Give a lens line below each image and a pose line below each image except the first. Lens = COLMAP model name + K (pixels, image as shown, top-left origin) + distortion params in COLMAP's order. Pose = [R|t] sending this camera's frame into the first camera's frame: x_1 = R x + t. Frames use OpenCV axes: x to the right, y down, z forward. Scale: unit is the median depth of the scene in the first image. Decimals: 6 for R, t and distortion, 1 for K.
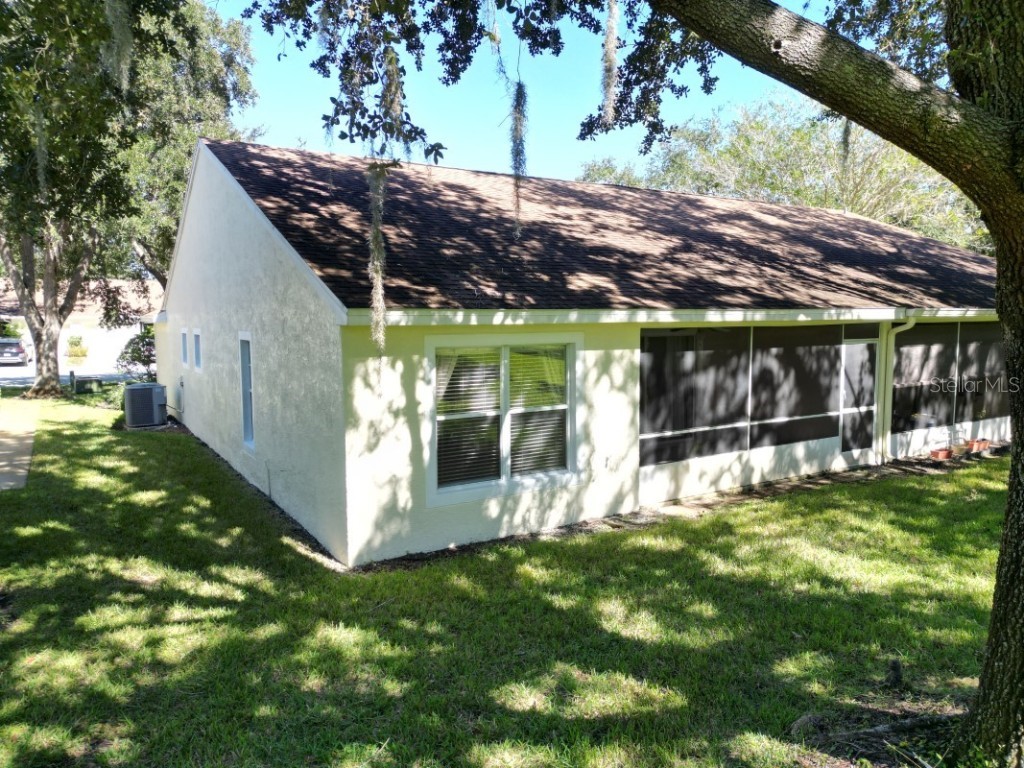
lens RADIAL K [[722.4, 0, 512.9], [0, 722.4, 379.2], [0, 0, 1]] dist [0.076463, -0.078105]
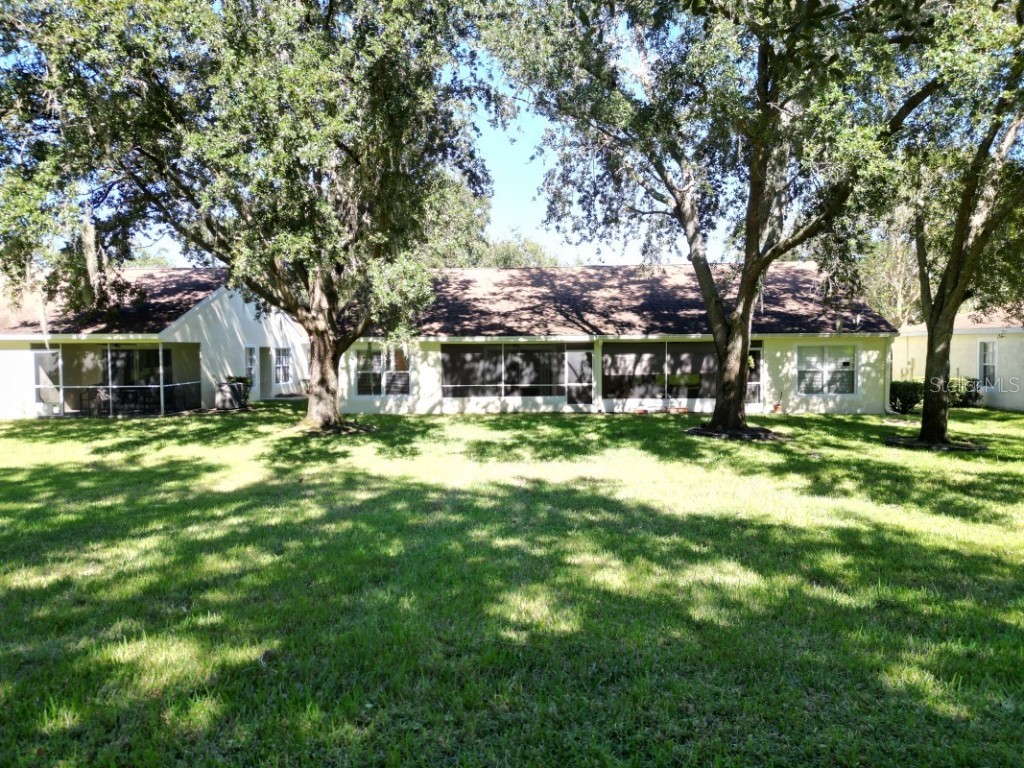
lens RADIAL K [[722.4, 0, 512.9], [0, 722.4, 379.2], [0, 0, 1]] dist [0.076463, -0.078105]
pose [[0.813504, 0.011652, -0.581442, 1.687469], [-0.045727, 0.997985, -0.043978, 0.142460], [0.579758, 0.062364, 0.812398, -0.871166]]
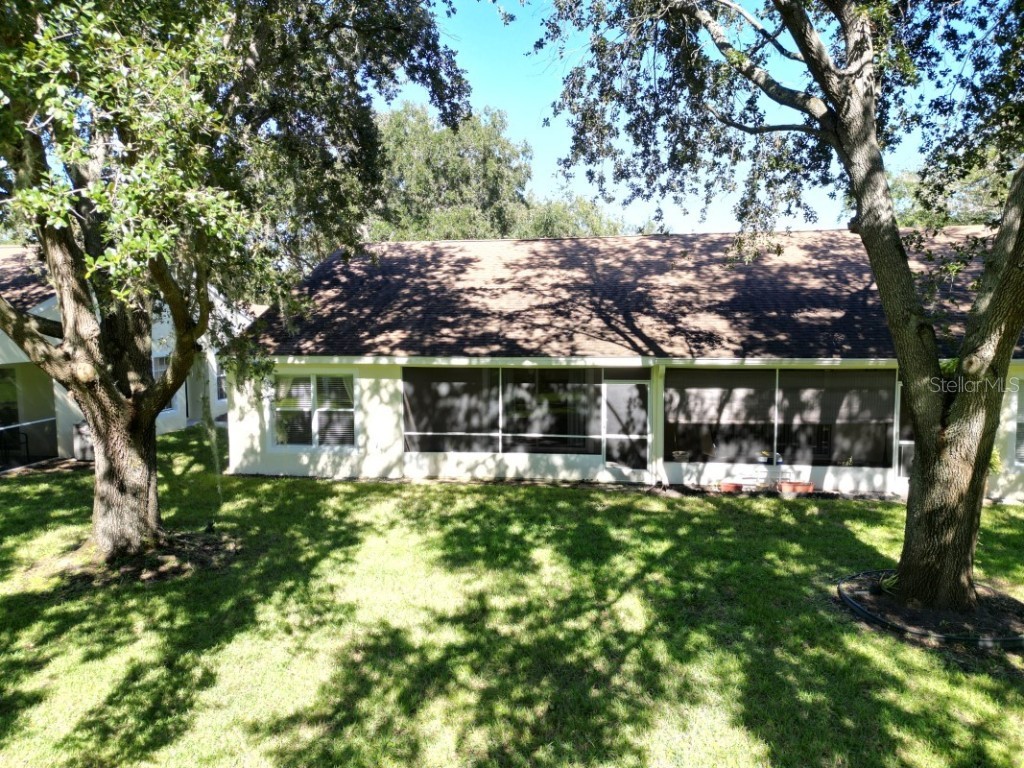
lens RADIAL K [[722.4, 0, 512.9], [0, 722.4, 379.2], [0, 0, 1]] dist [0.076463, -0.078105]
pose [[0.752929, 0.048987, -0.656276, 1.268555], [-0.055531, 0.998398, 0.010815, -0.065366], [0.655755, 0.028300, 0.754443, -0.073111]]
